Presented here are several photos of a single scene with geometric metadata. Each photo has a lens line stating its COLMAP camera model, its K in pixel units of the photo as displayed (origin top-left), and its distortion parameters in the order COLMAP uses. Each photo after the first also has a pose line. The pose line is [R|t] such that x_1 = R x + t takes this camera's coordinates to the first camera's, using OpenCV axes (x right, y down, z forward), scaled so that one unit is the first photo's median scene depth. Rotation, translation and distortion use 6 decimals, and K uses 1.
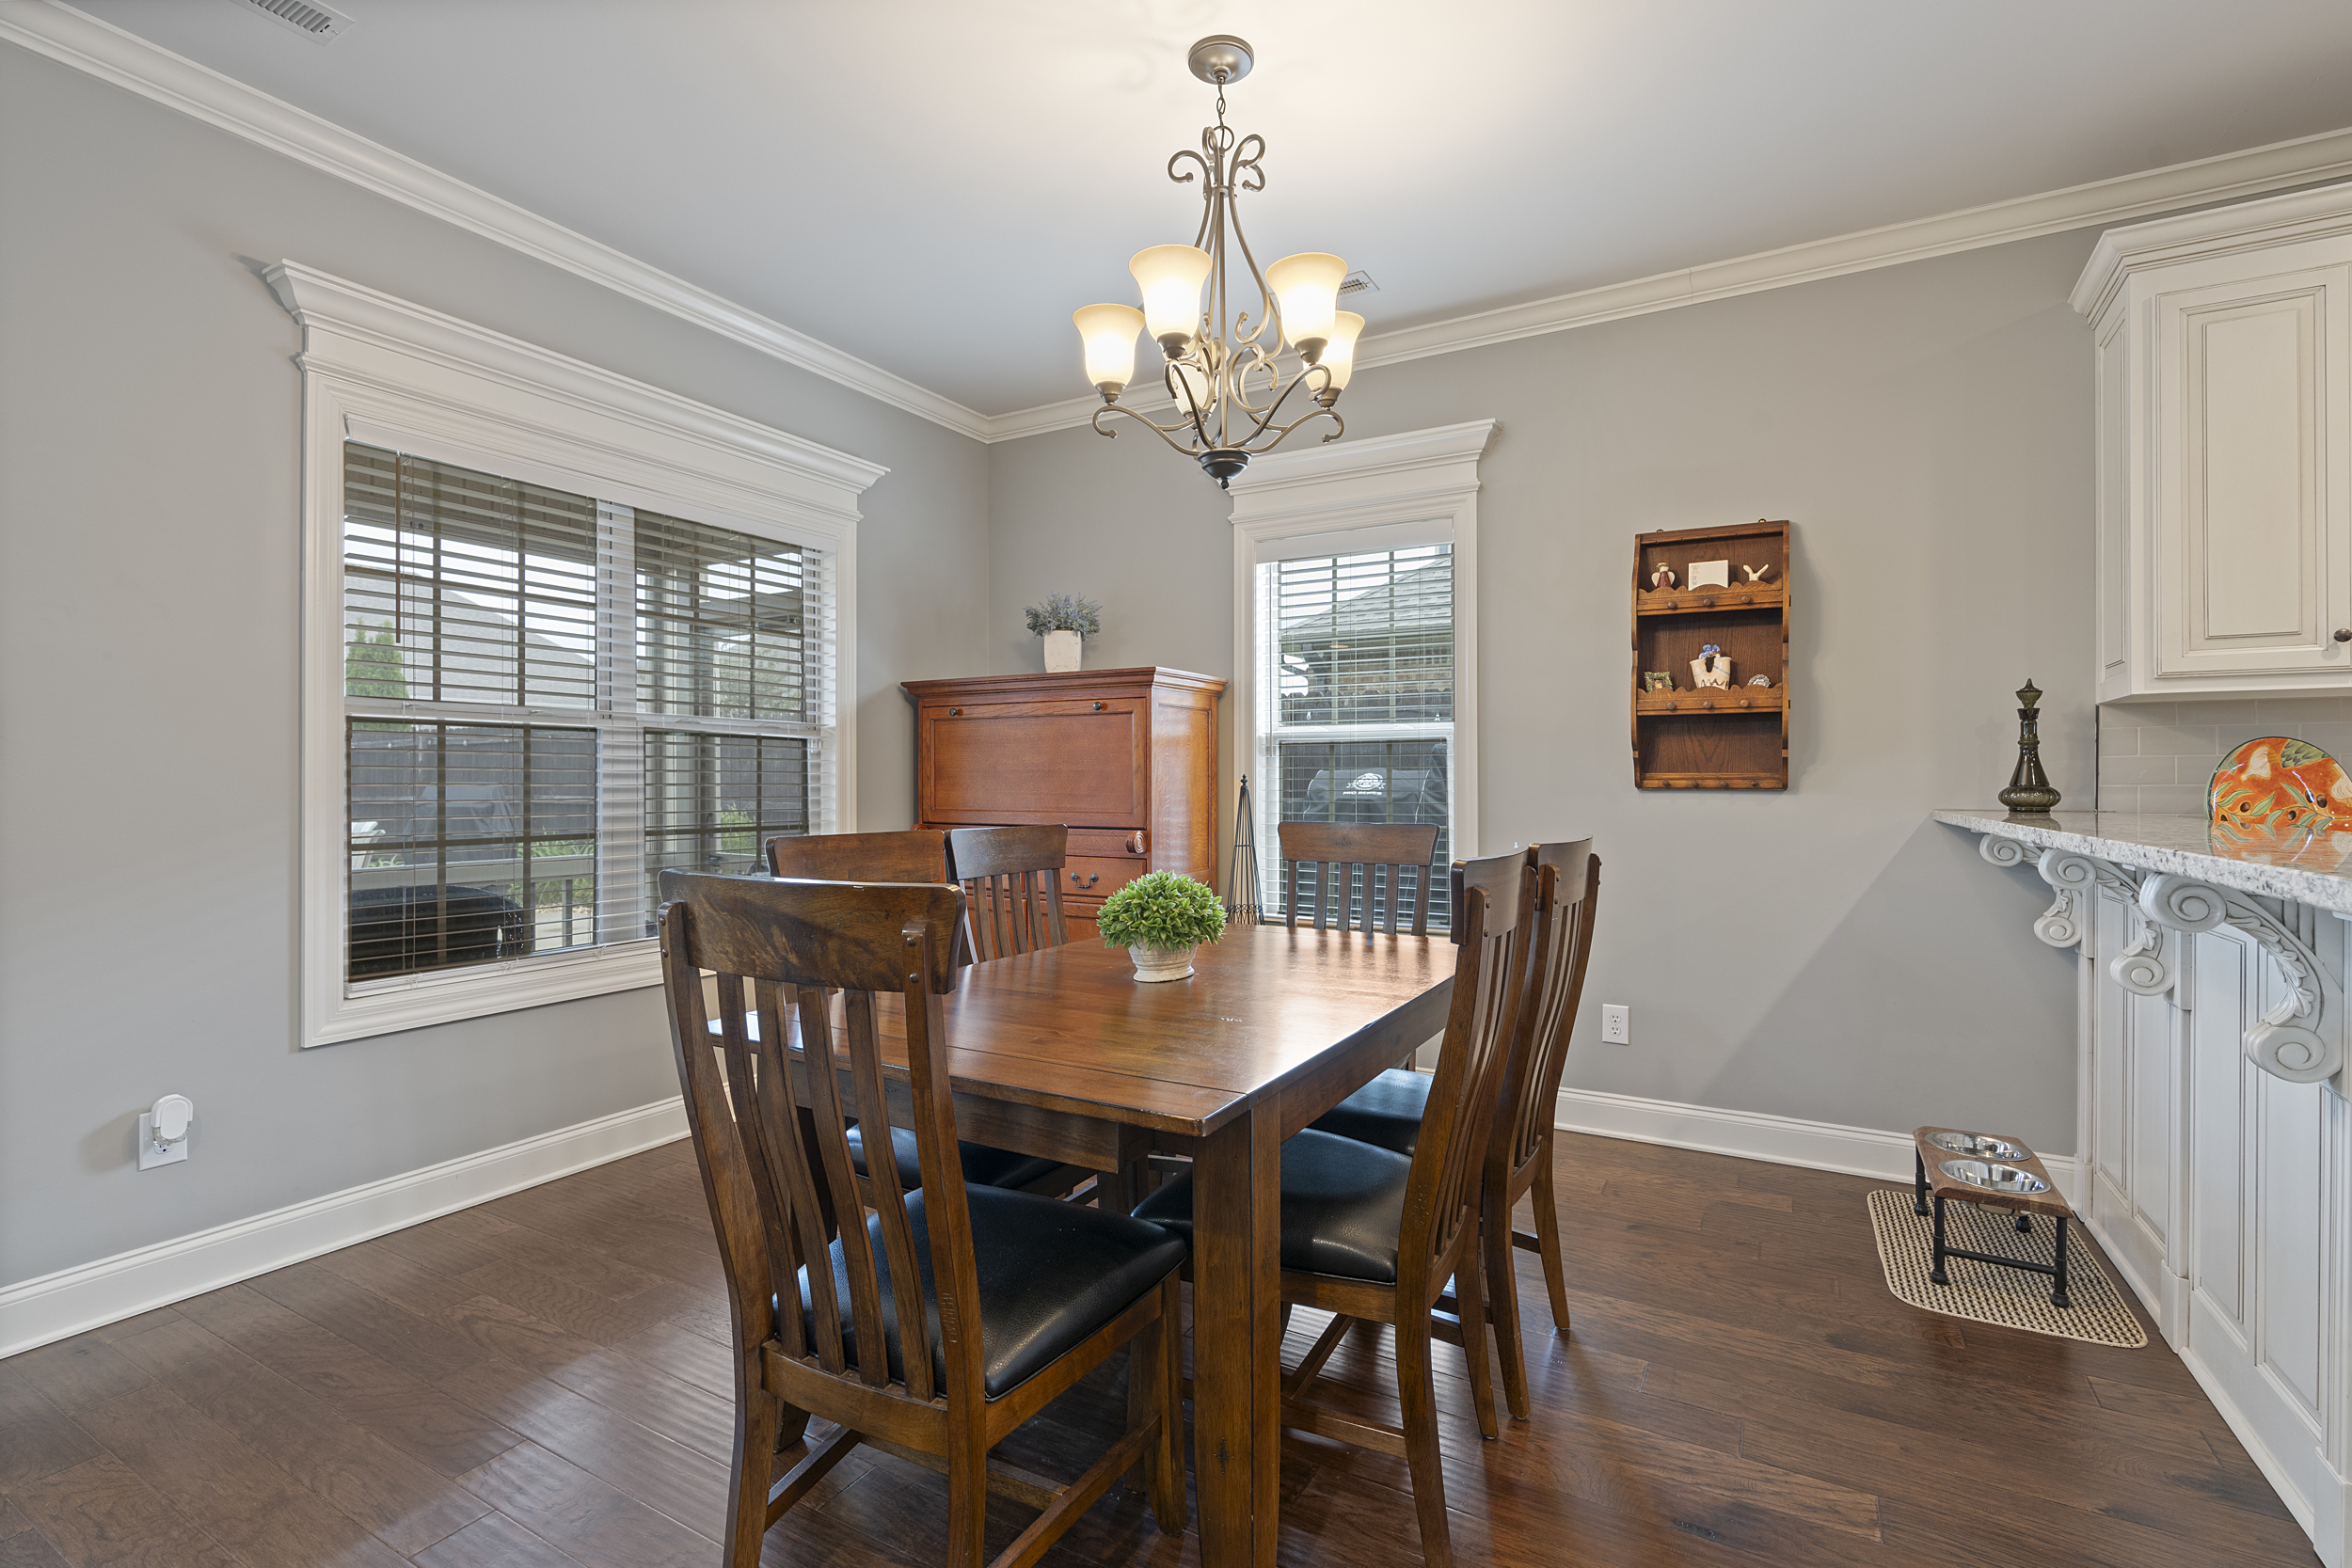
lens RADIAL K [[1068.4, 0, 1184.3], [0, 1068.4, 778.6], [0, 0, 1]] dist [-0.003320, 0.000615]
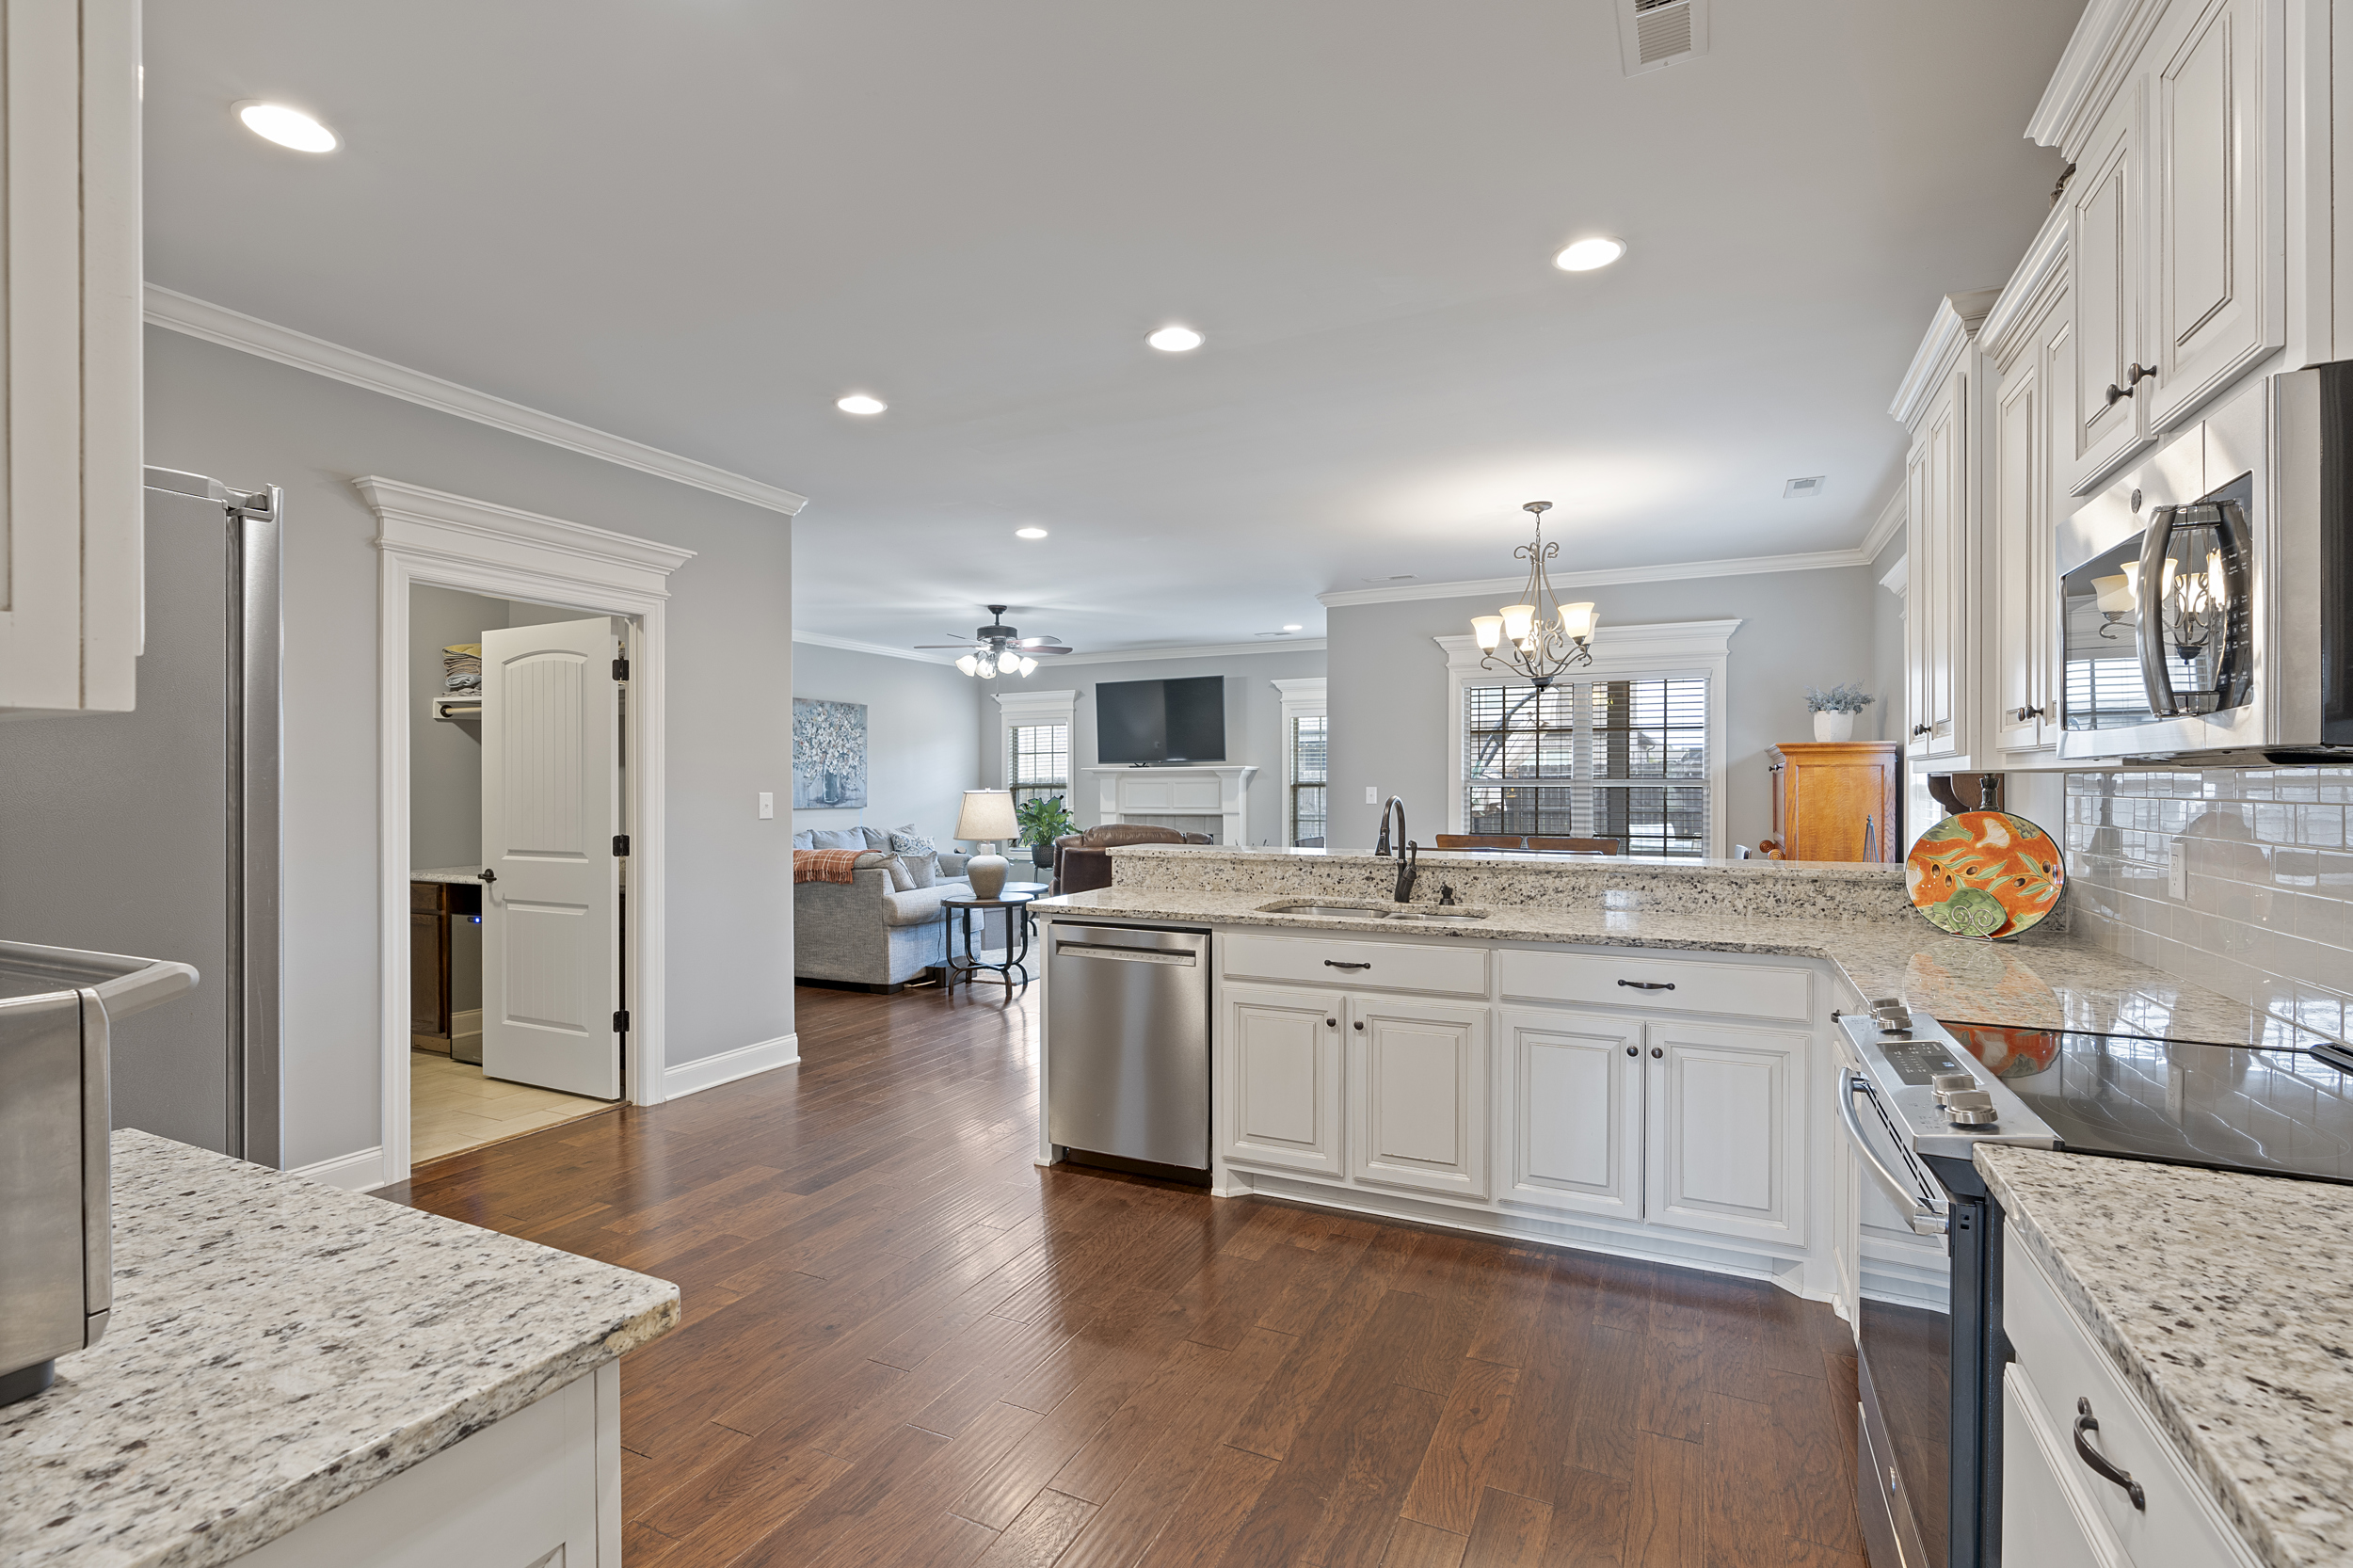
lens RADIAL K [[1076.6, 0, 1175.9], [0, 1076.6, 792.9], [0, 0, 1]] dist [-0.003882, 0.000615]
pose [[0.064032, 0.006194, -0.997929, 1.779910], [0.005437, 0.999964, 0.006556, -0.059249], [0.997933, -0.005846, 0.063996, 0.054259]]
